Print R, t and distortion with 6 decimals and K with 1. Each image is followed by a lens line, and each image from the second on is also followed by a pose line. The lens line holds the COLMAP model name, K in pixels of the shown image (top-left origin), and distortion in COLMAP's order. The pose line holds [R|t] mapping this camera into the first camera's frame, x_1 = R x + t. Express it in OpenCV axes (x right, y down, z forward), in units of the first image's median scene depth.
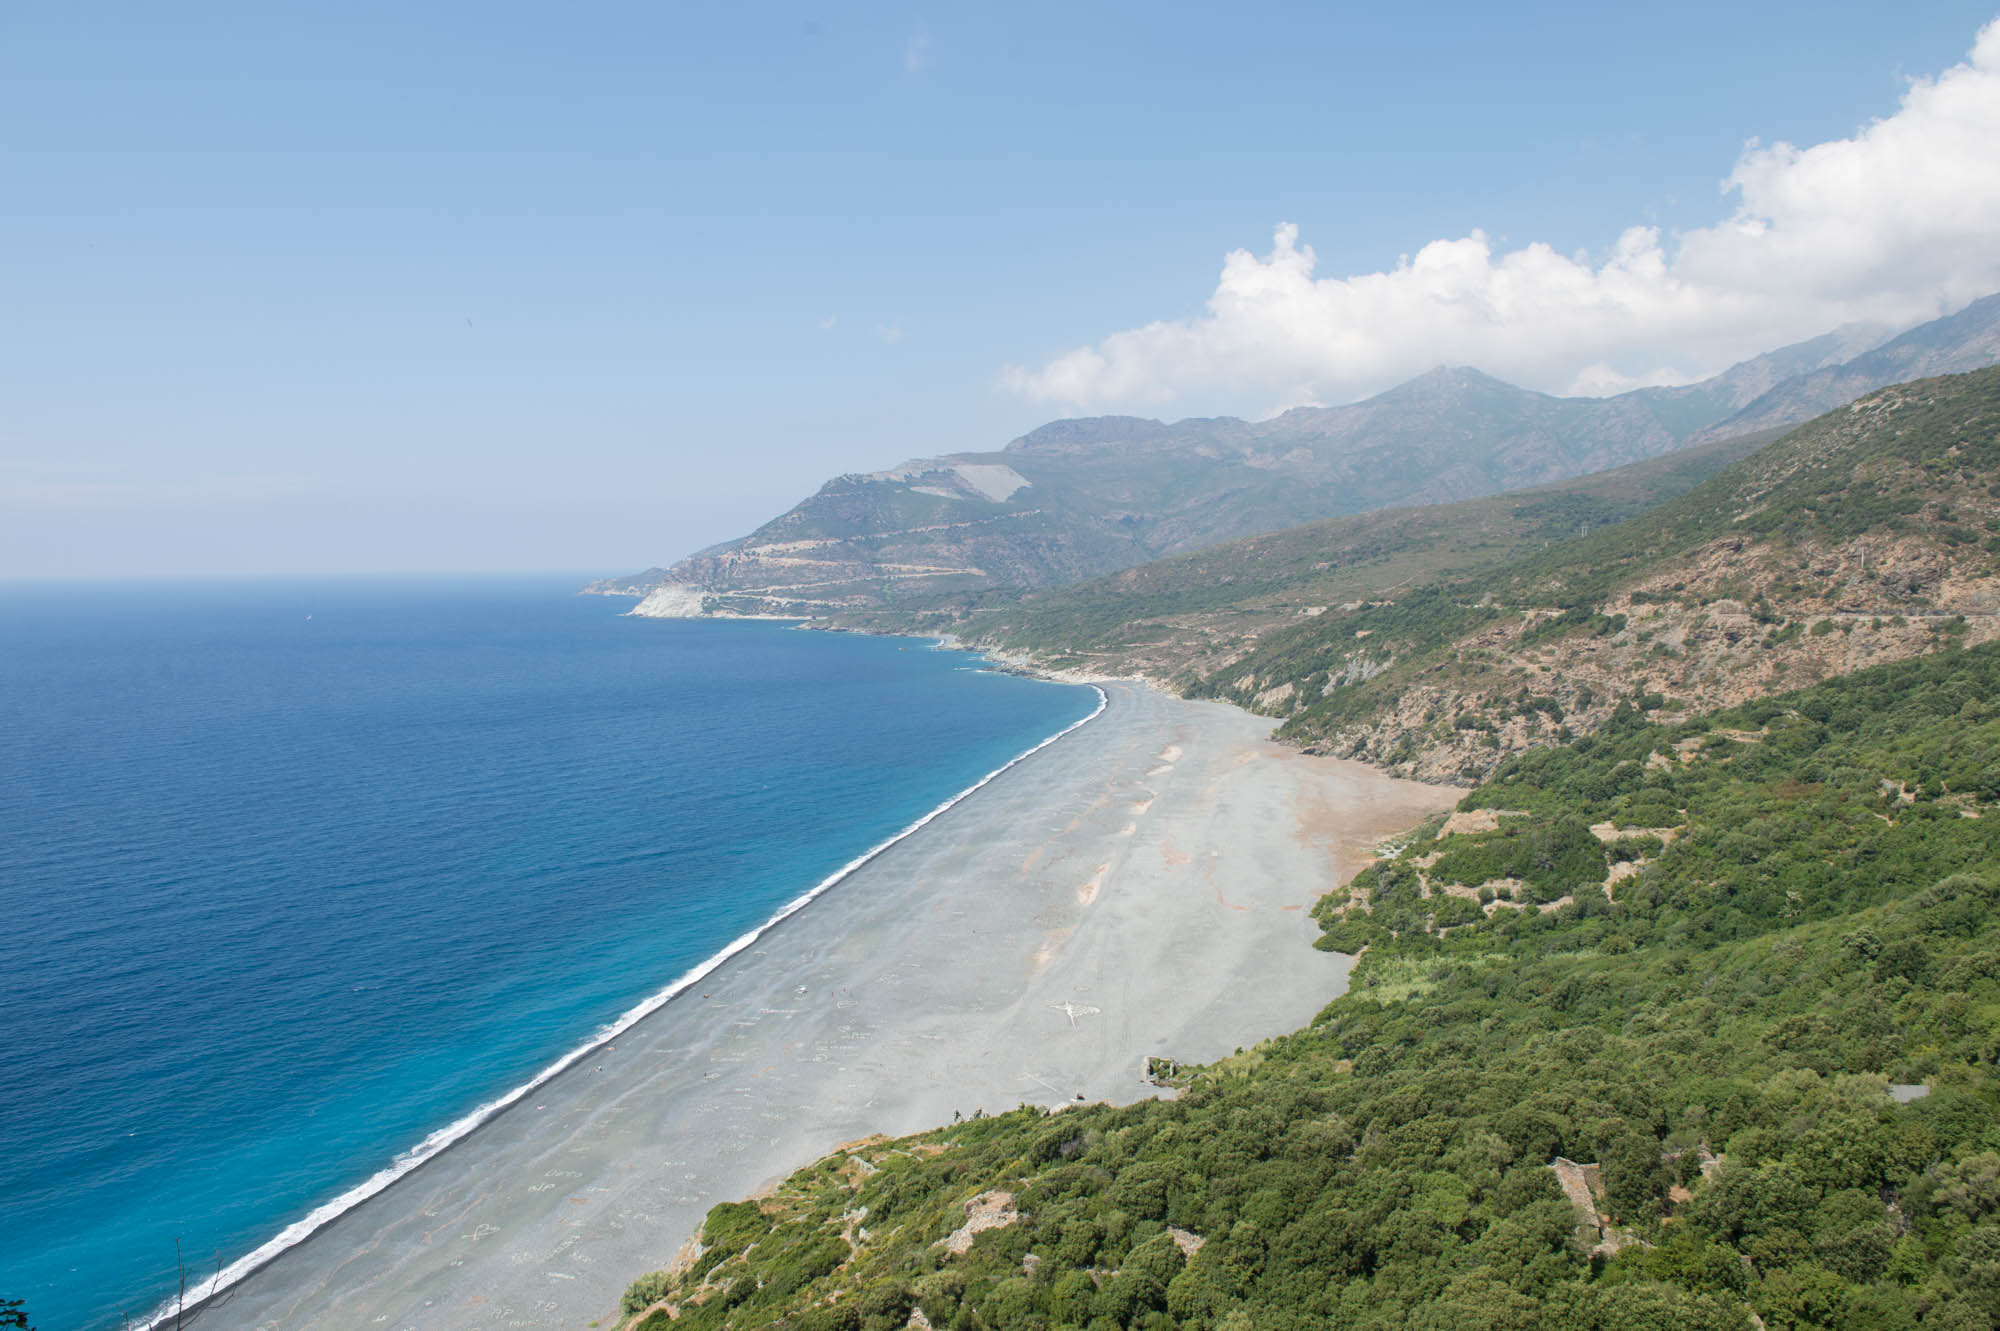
lens RADIAL K [[1382.8, 0, 991.4], [0, 1382.8, 660.5], [0, 0, 1]] dist [-0.041350, -0.004670]
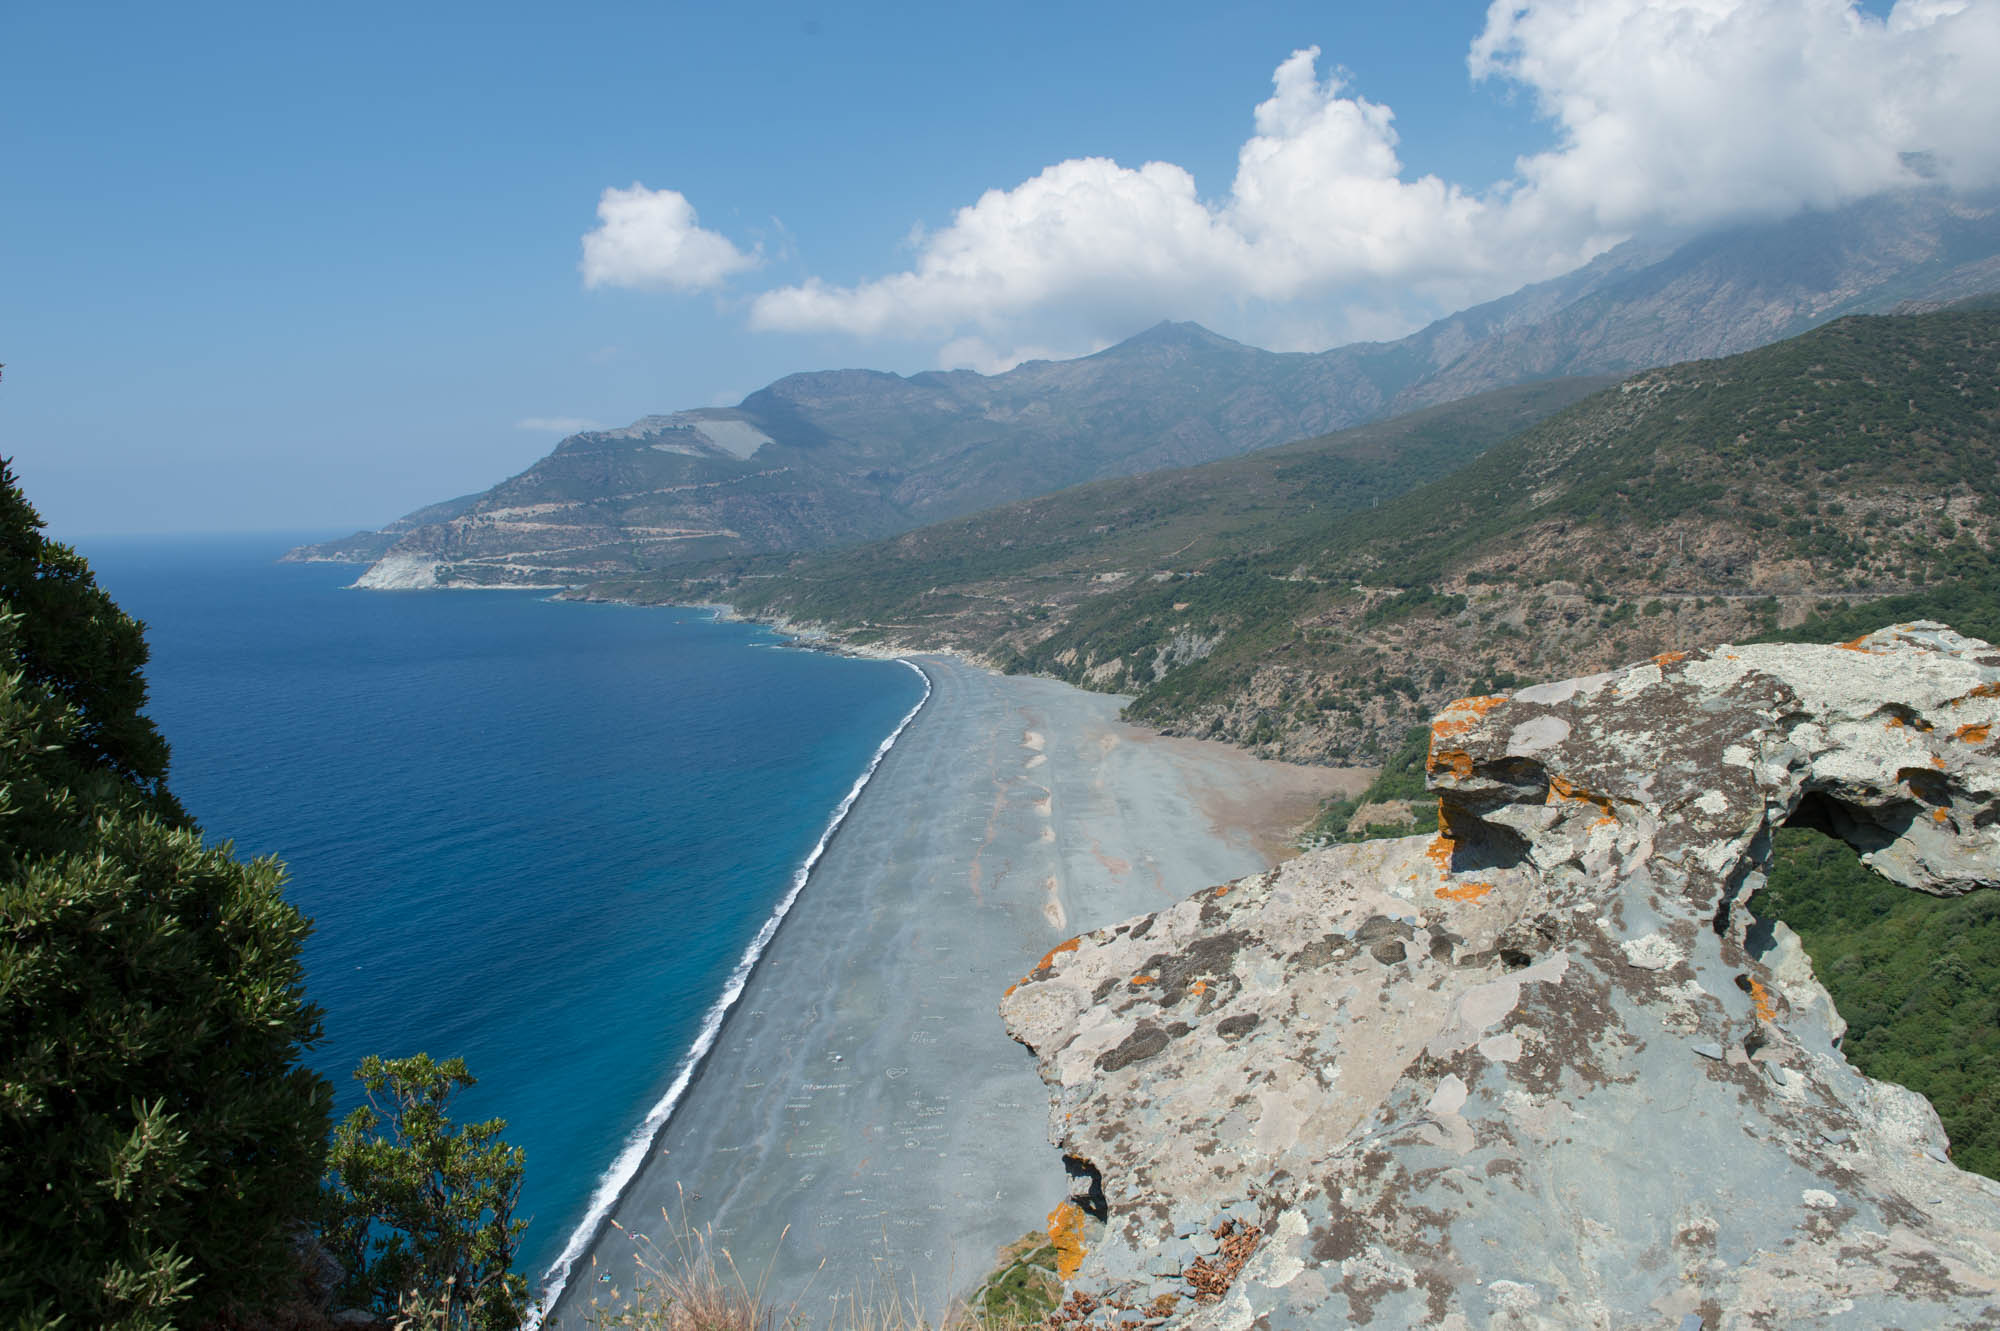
lens RADIAL K [[1382.8, 0, 998.9], [0, 1382.8, 667.4], [0, 0, 1]] dist [-0.041350, -0.004670]
pose [[0.978687, -0.036826, 0.202030, -0.070964], [0.028315, 0.998592, 0.044857, -0.023411], [-0.203397, -0.038180, 0.978352, 0.019913]]
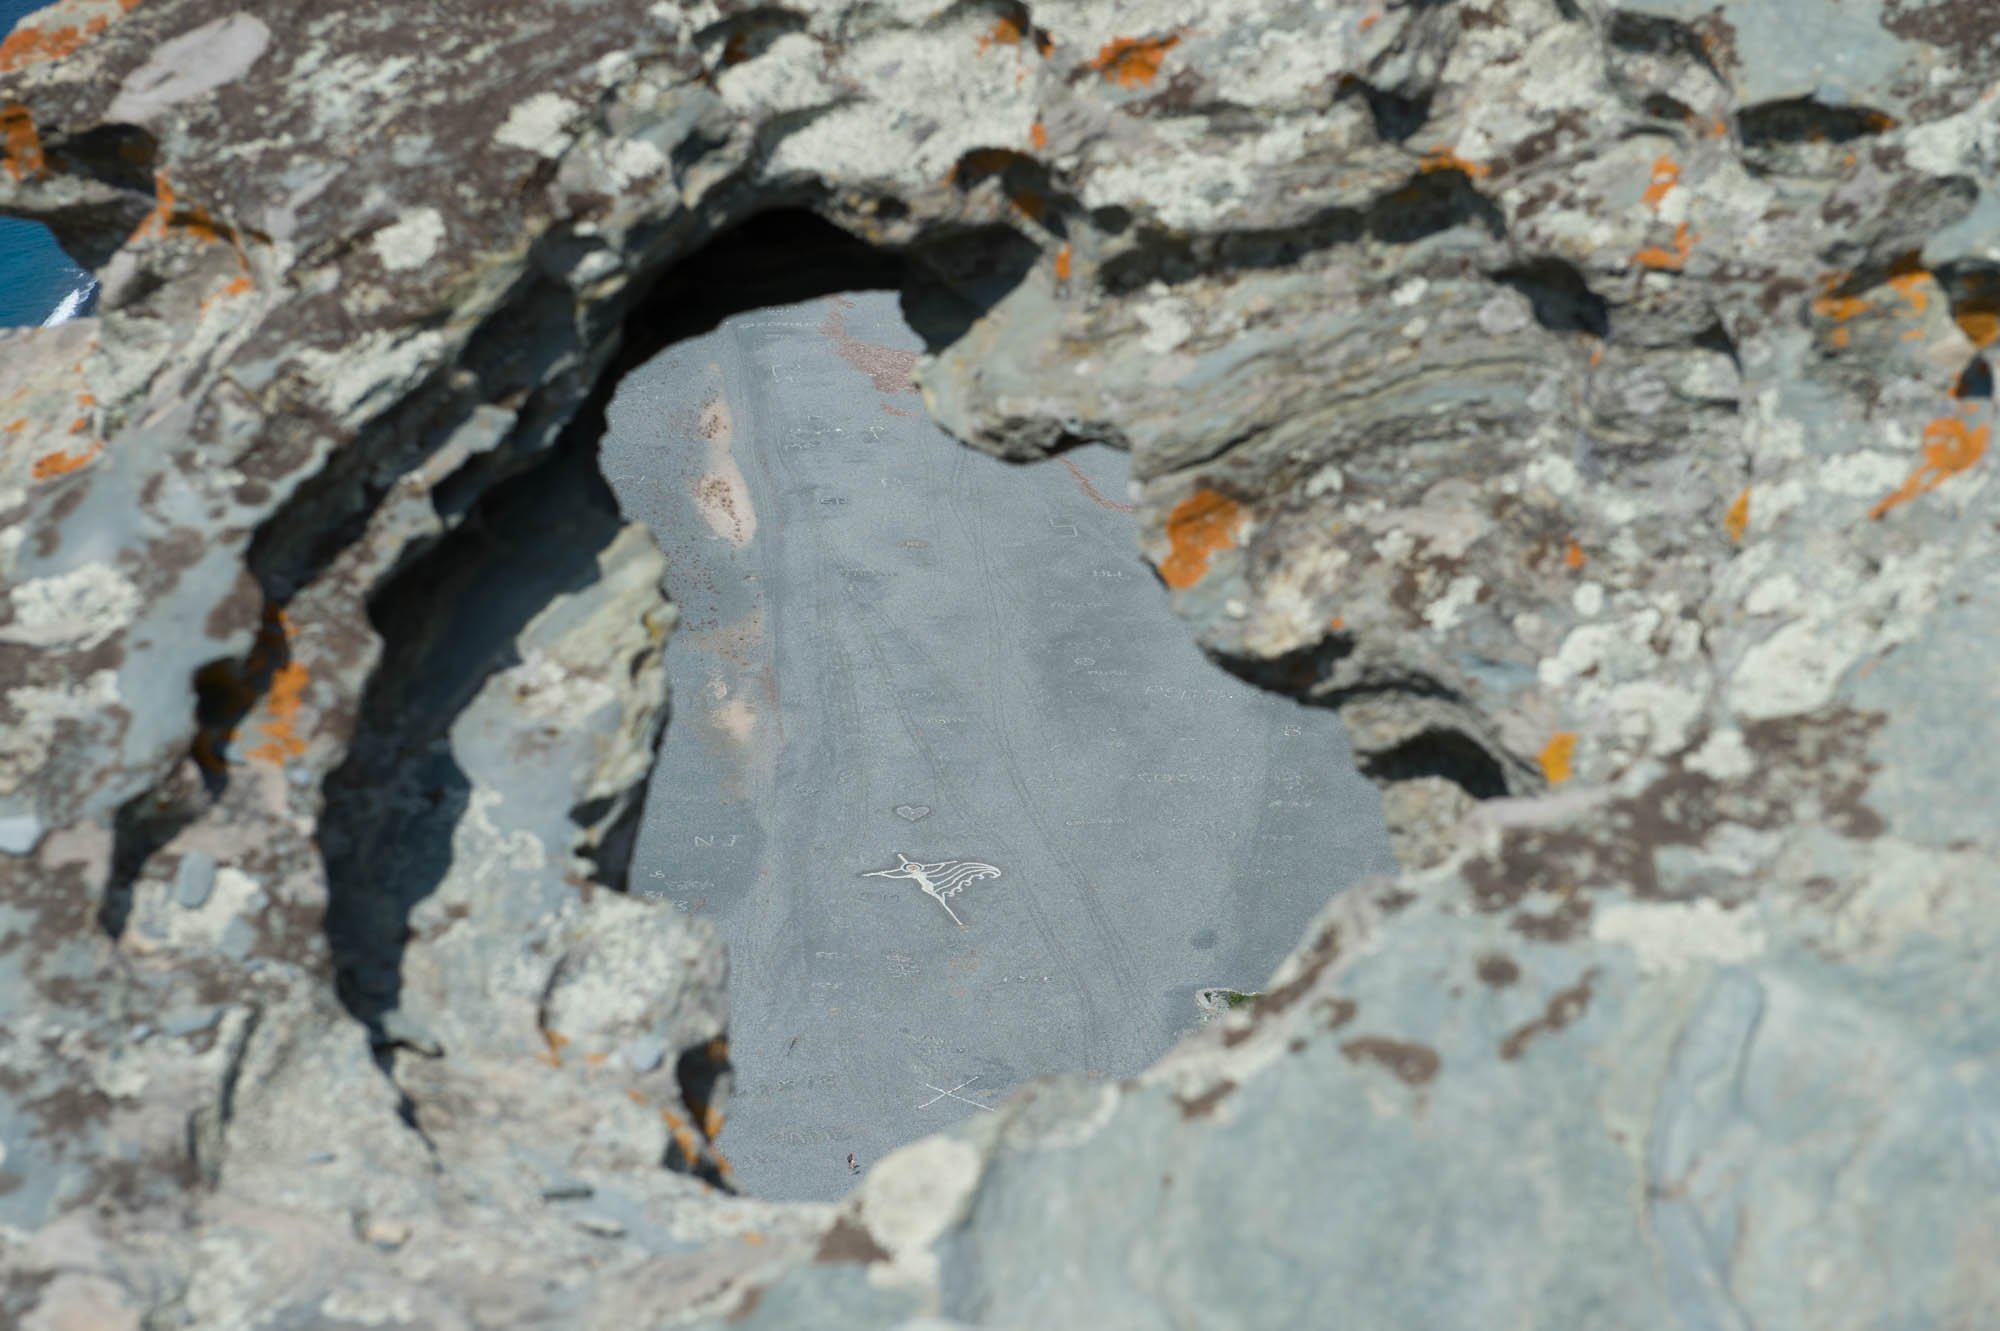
lens RADIAL K [[3842.9, 0, 1000.2], [0, 3842.9, 665.7], [0, 0, 1]] dist [0.098696, 0.000000]
pose [[0.950622, -0.108321, 0.290835, 0.230064], [0.029135, 0.964122, 0.263856, -0.033605], [-0.308981, -0.242354, 0.919671, -0.137292]]
